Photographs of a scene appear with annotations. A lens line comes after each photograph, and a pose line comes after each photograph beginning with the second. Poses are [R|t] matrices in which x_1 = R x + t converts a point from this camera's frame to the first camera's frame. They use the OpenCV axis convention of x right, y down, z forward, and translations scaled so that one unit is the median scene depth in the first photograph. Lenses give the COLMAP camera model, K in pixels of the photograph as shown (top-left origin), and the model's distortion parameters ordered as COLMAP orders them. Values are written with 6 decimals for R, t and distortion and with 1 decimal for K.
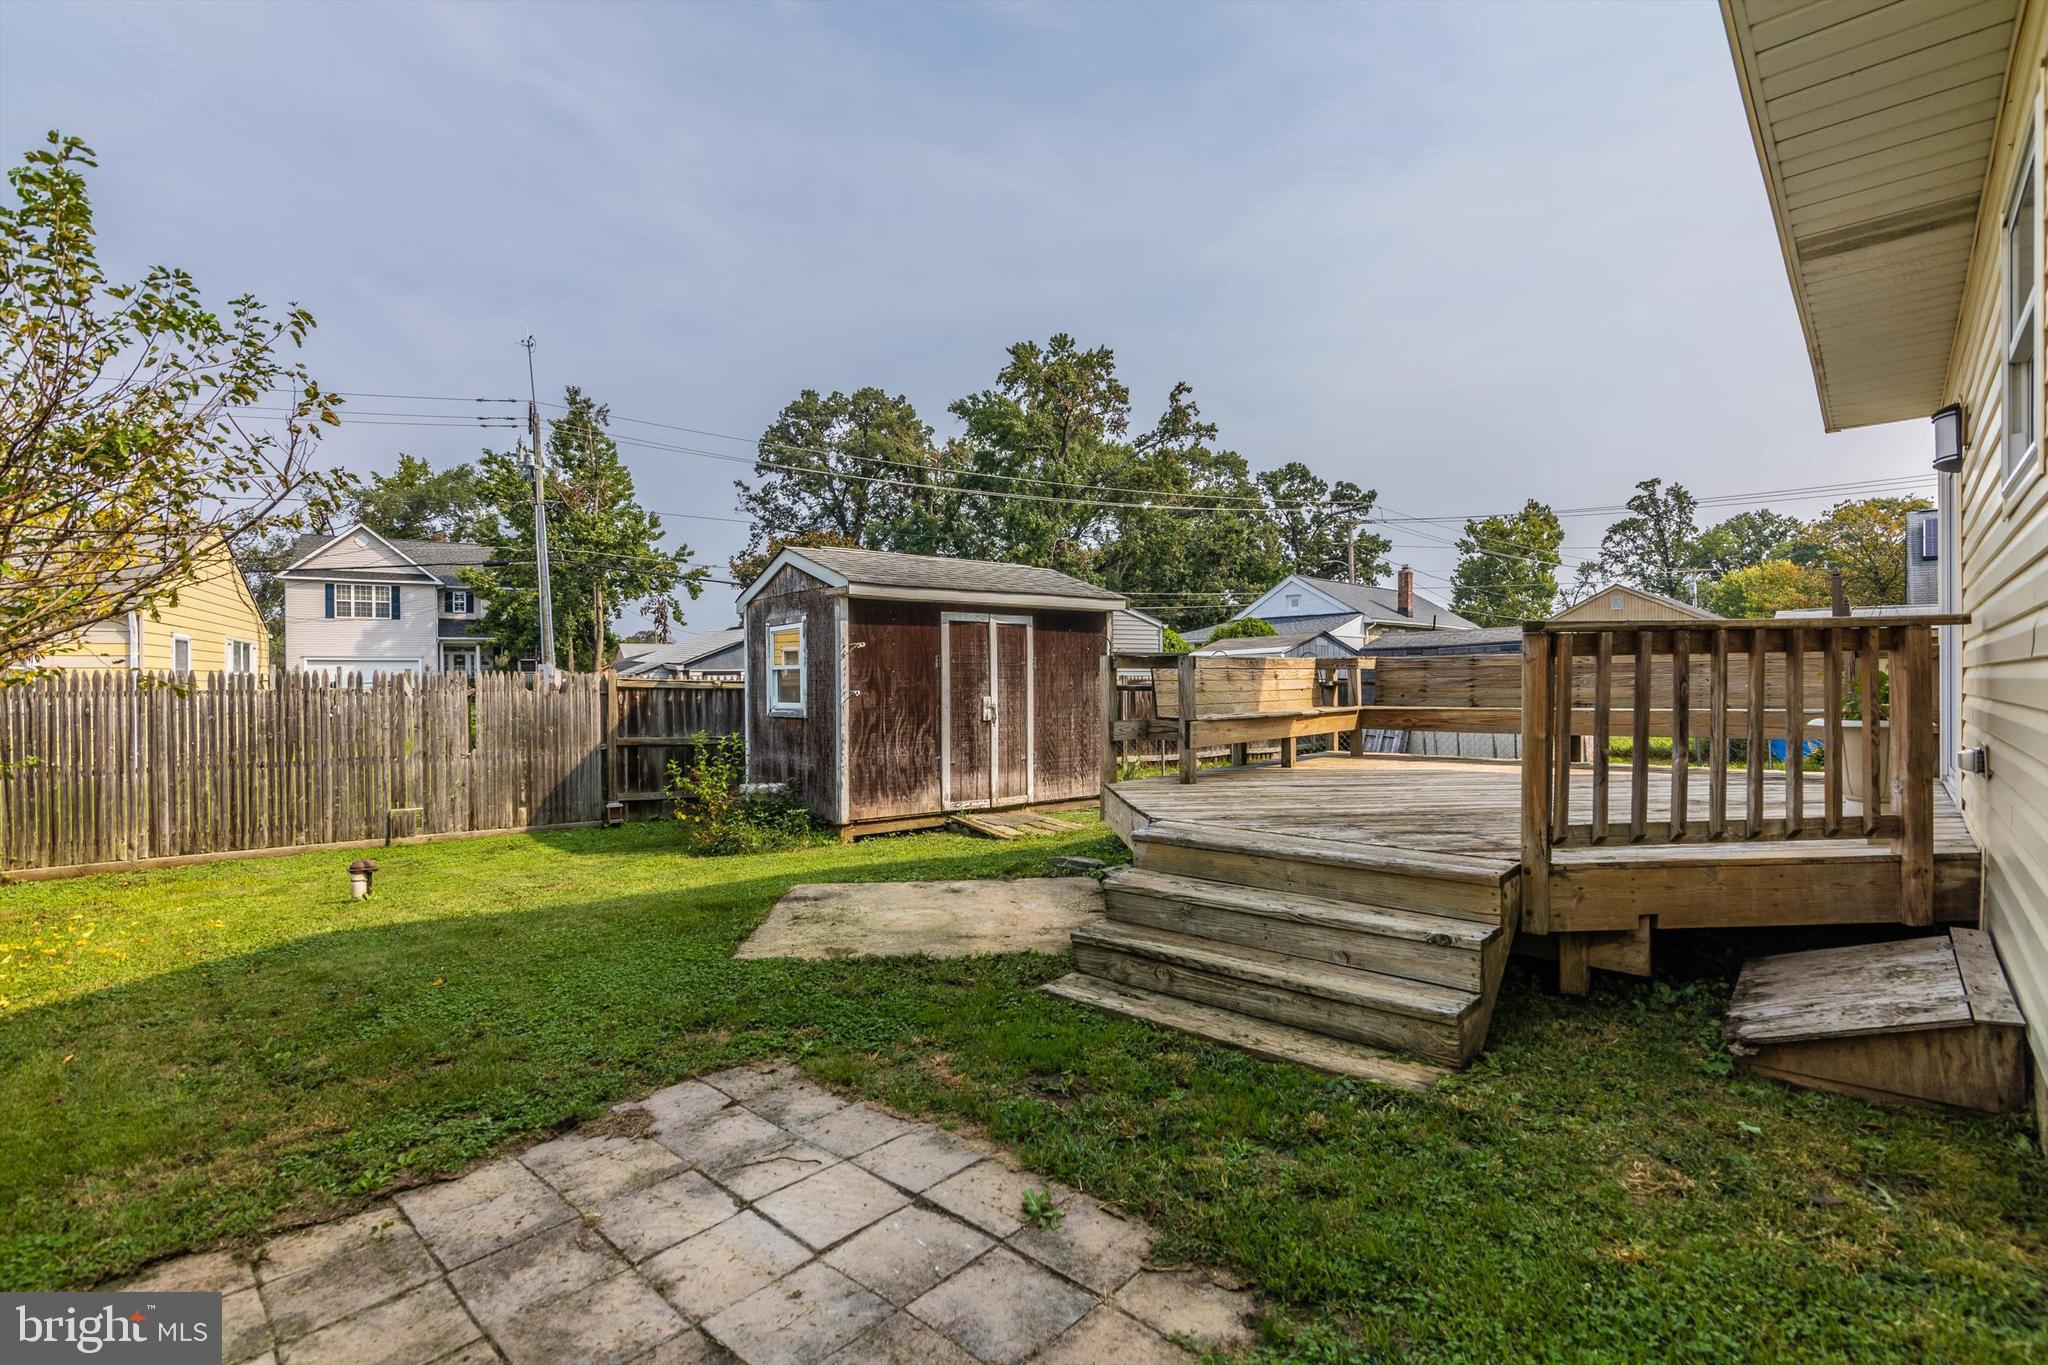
lens RADIAL K [[939.3, 0, 1027.1], [0, 939.3, 692.4], [0, 0, 1]] dist [-0.000130, 0.000677]
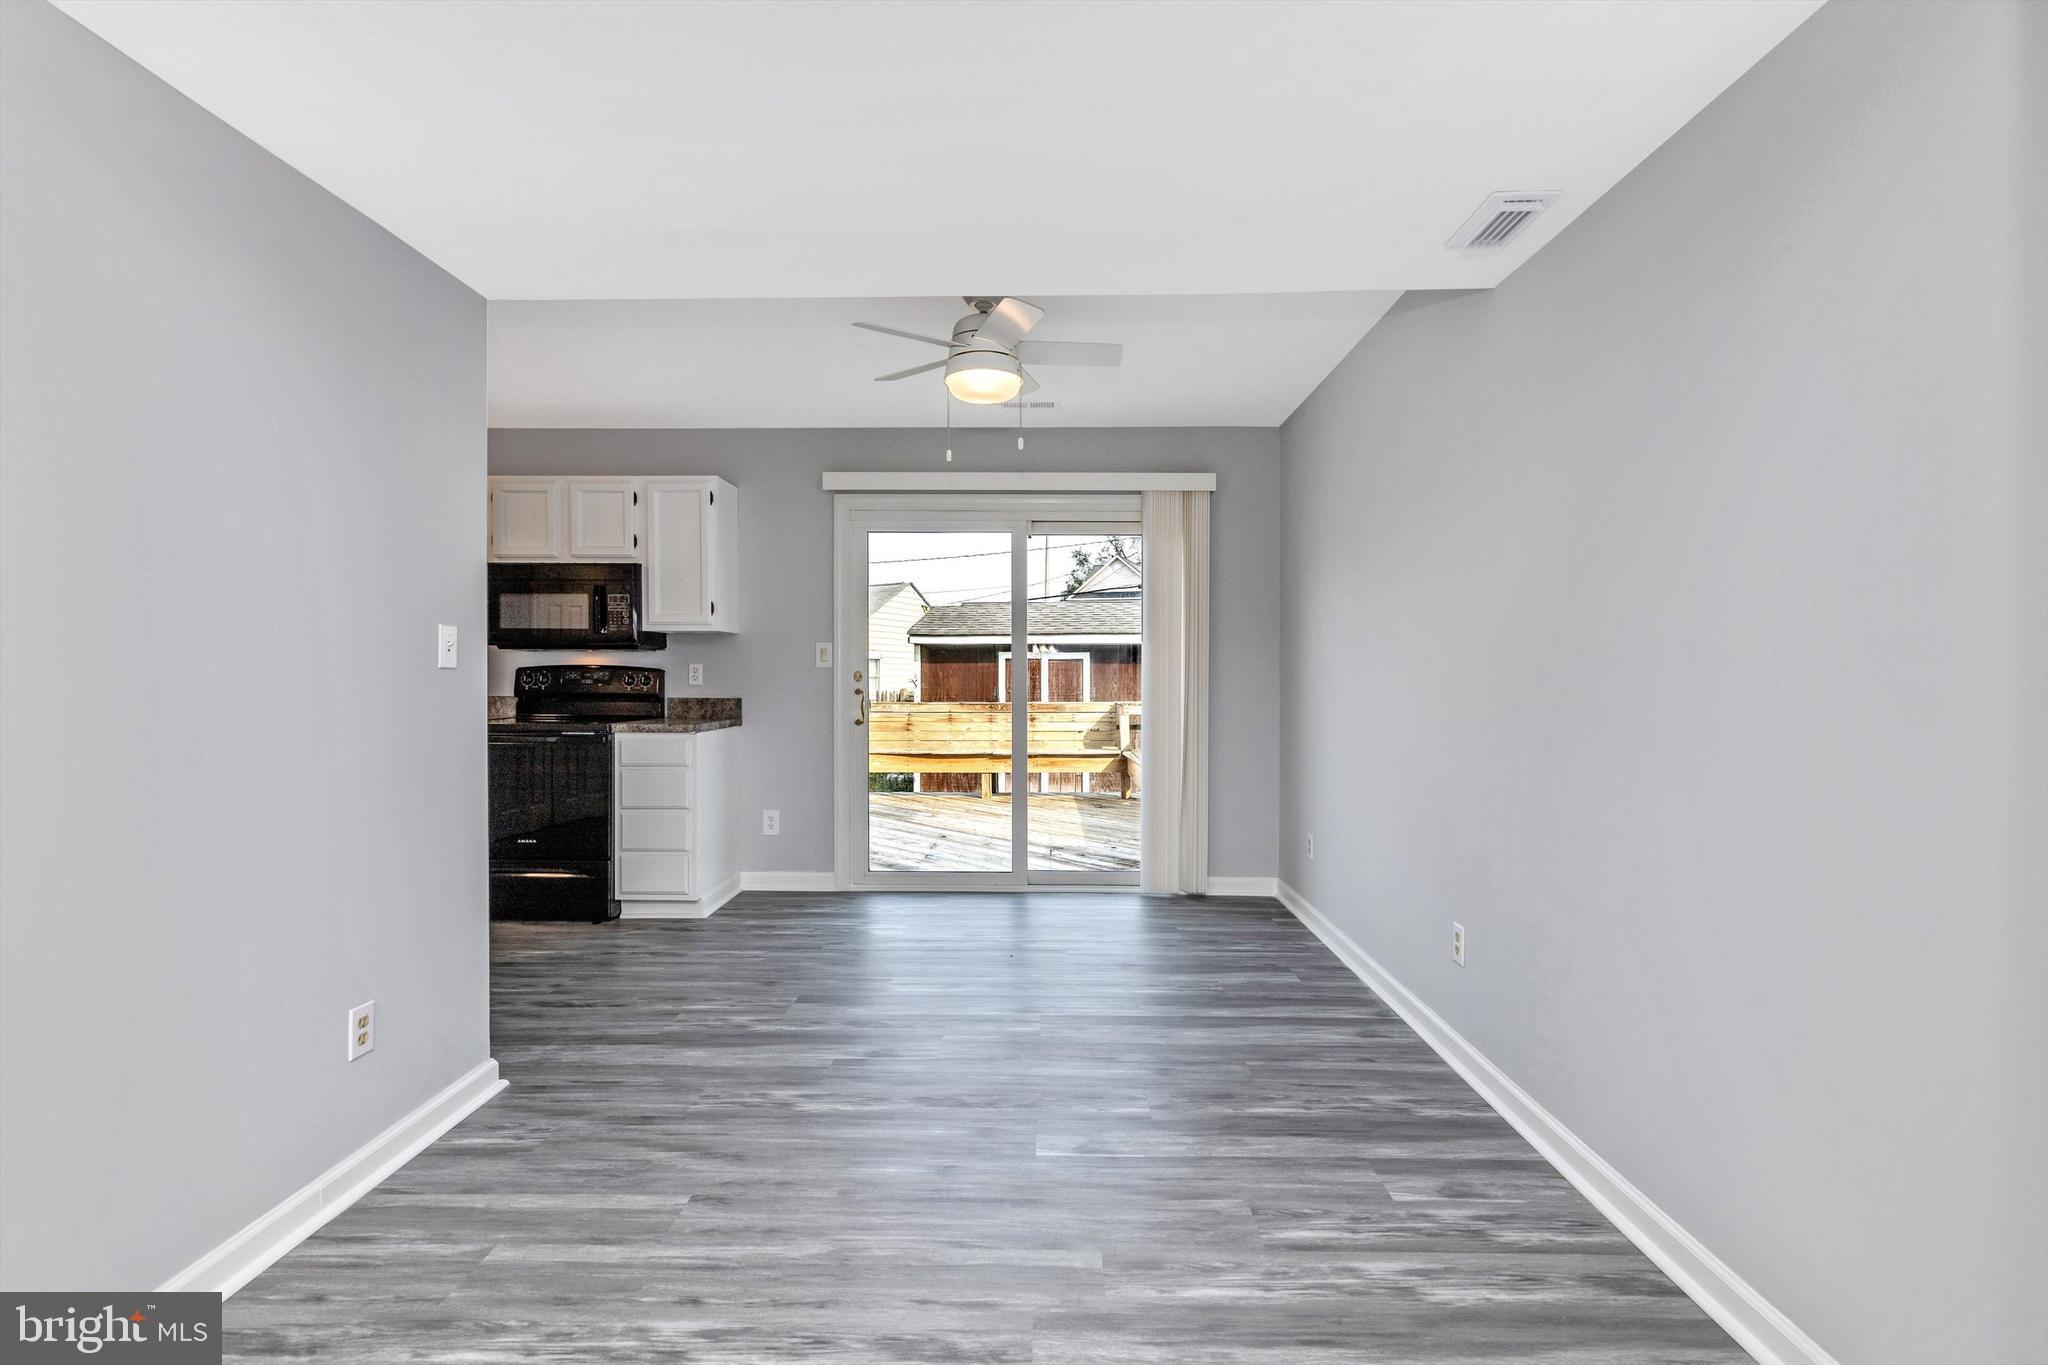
lens RADIAL K [[939.3, 0, 1019.3], [0, 939.3, 697.7], [0, 0, 1]] dist [-0.000130, 0.000677]
pose [[0.650312, 0.031441, -0.759017, 0.838386], [-0.019218, 0.999504, 0.024937, -0.052900], [0.759425, -0.001630, 0.650593, 0.185448]]
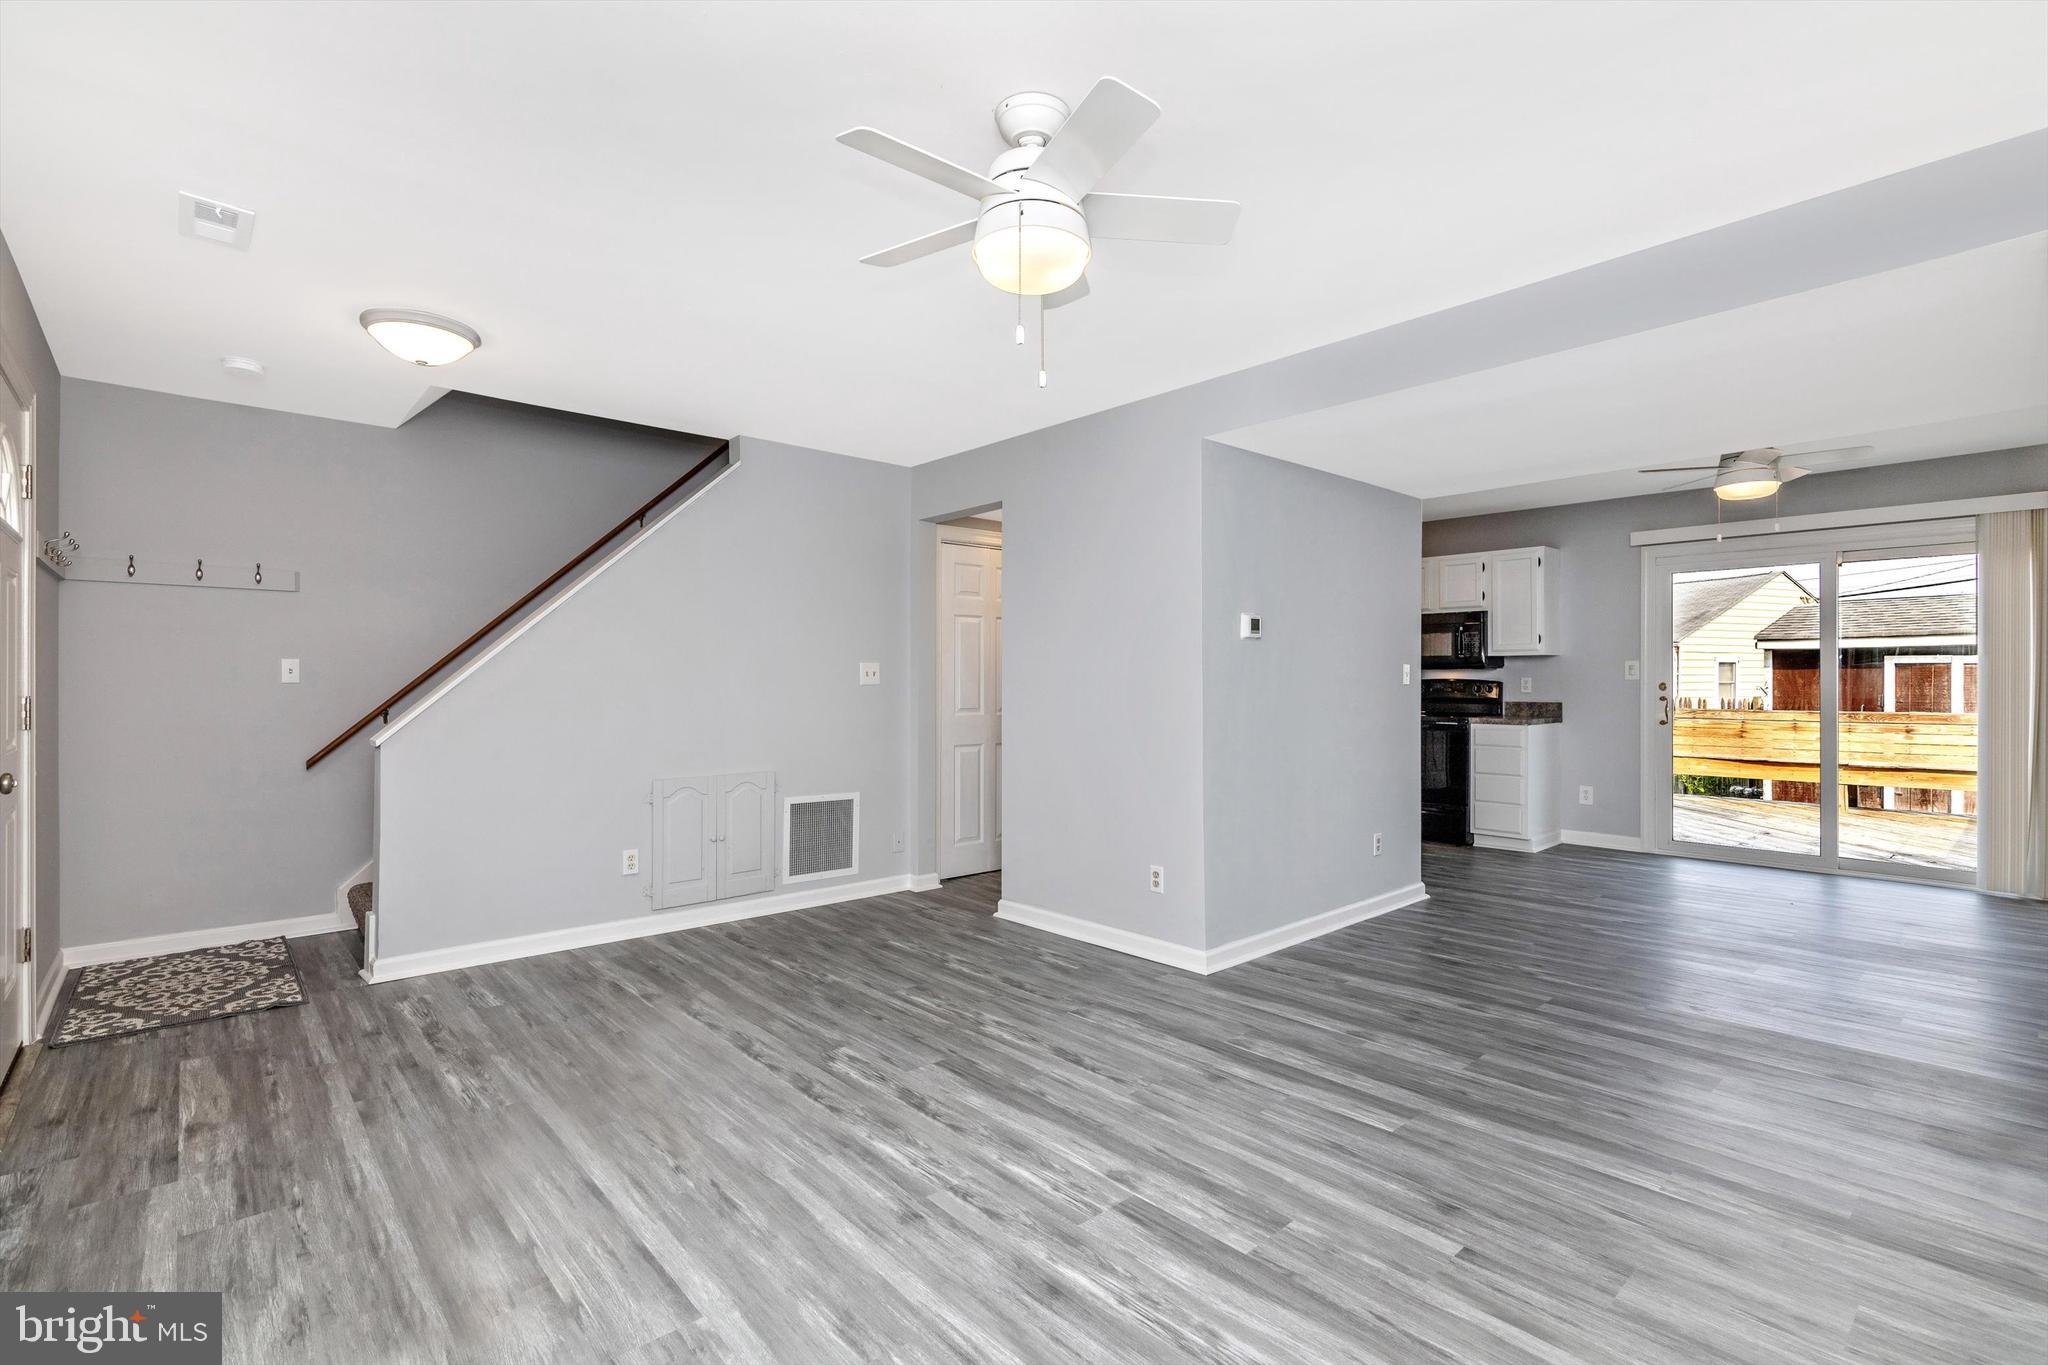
lens RADIAL K [[939.3, 0, 1015.3], [0, 939.3, 684.0], [0, 0, 1]] dist [-0.000130, 0.000677]
pose [[-0.104496, 0.015072, -0.994411, 1.065670], [-0.008891, 0.999831, 0.016089, -0.057813], [0.994486, 0.010523, -0.104344, 0.082147]]
